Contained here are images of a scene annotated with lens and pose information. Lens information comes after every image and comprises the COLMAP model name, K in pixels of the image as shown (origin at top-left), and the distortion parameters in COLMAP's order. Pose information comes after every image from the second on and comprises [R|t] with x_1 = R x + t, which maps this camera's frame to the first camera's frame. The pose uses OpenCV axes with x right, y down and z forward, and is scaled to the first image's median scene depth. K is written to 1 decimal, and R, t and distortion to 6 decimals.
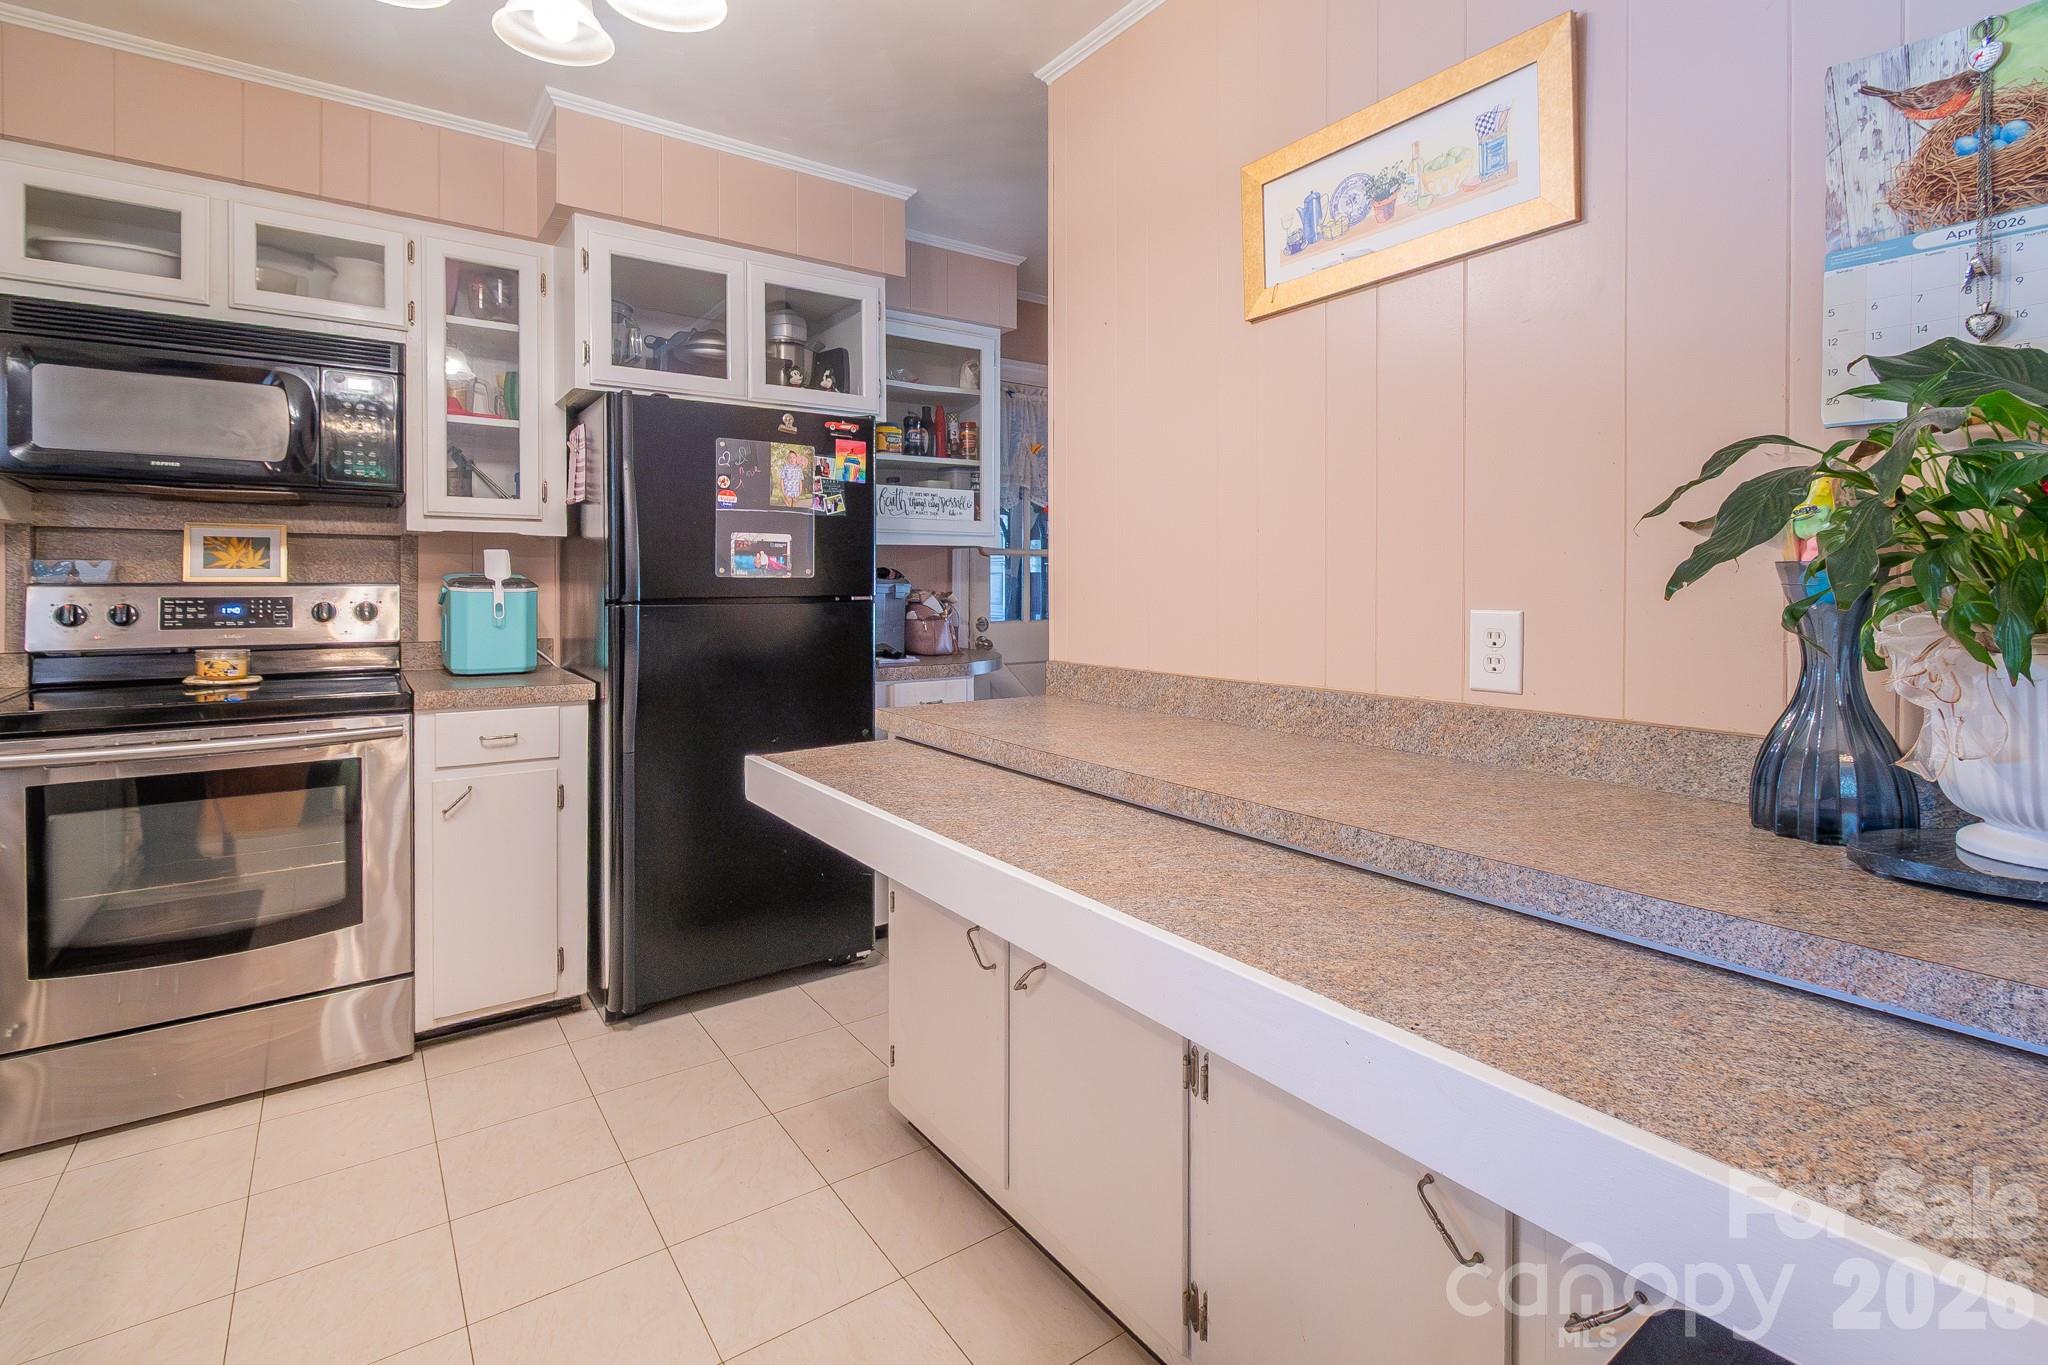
lens RADIAL K [[937.6, 0, 1024.9], [0, 937.6, 590.0], [0, 0, 1]] dist [-0.001456, -0.000582]
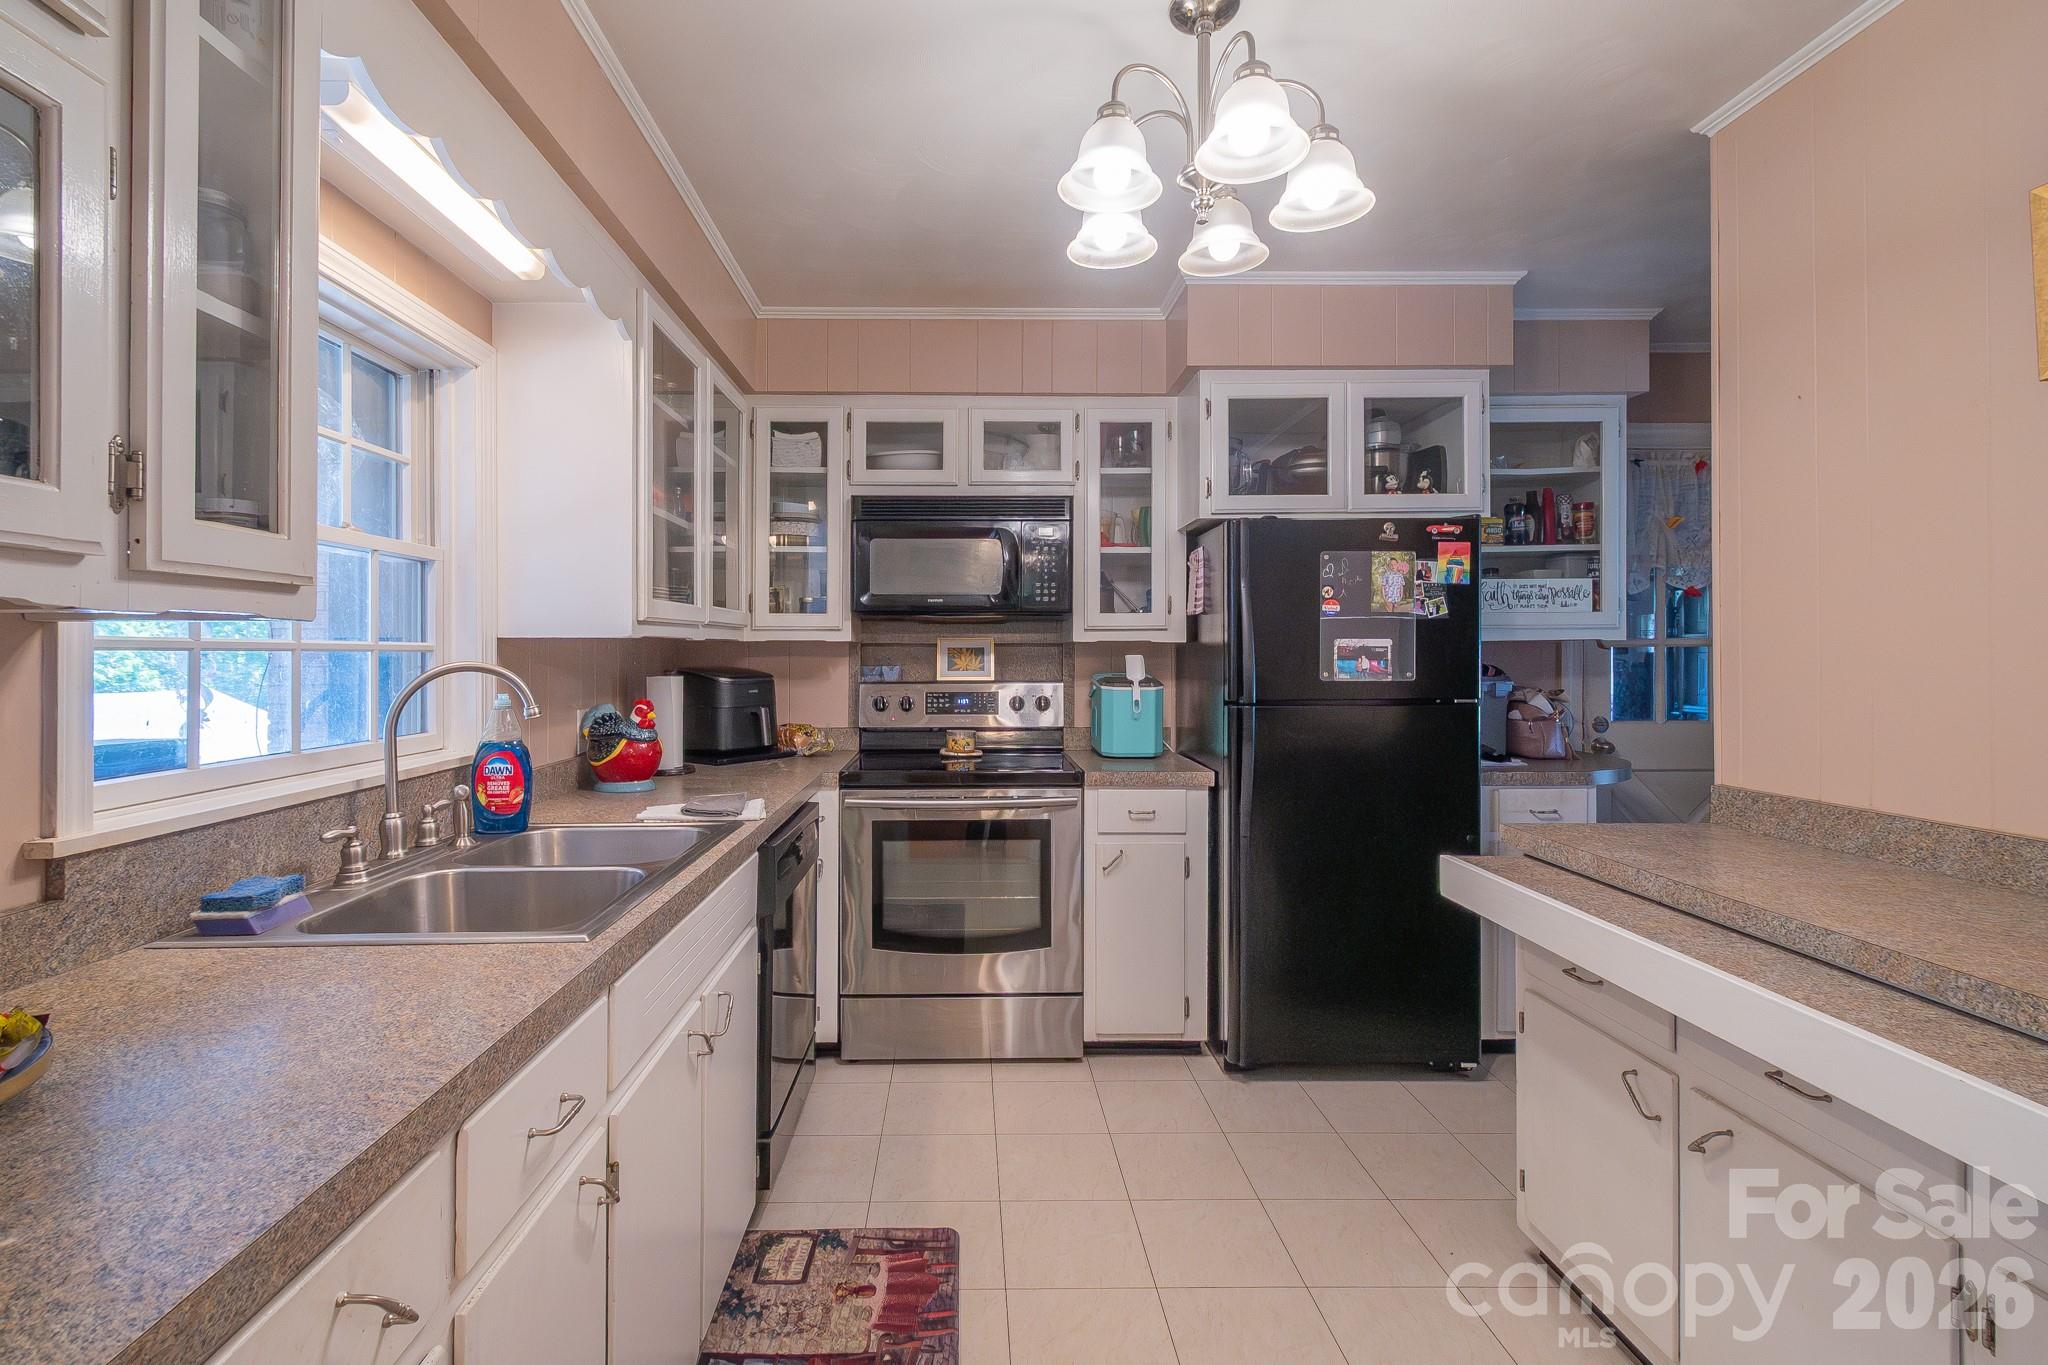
lens RADIAL K [[935.5, 0, 986.3], [0, 935.5, 648.7], [0, 0, 1]] dist [0.001733, -0.000546]
pose [[0.823608, -0.003432, -0.567149, -0.034964], [-0.005080, 0.999897, -0.013427, -0.033899], [0.567137, 0.013940, 0.823506, -0.104298]]
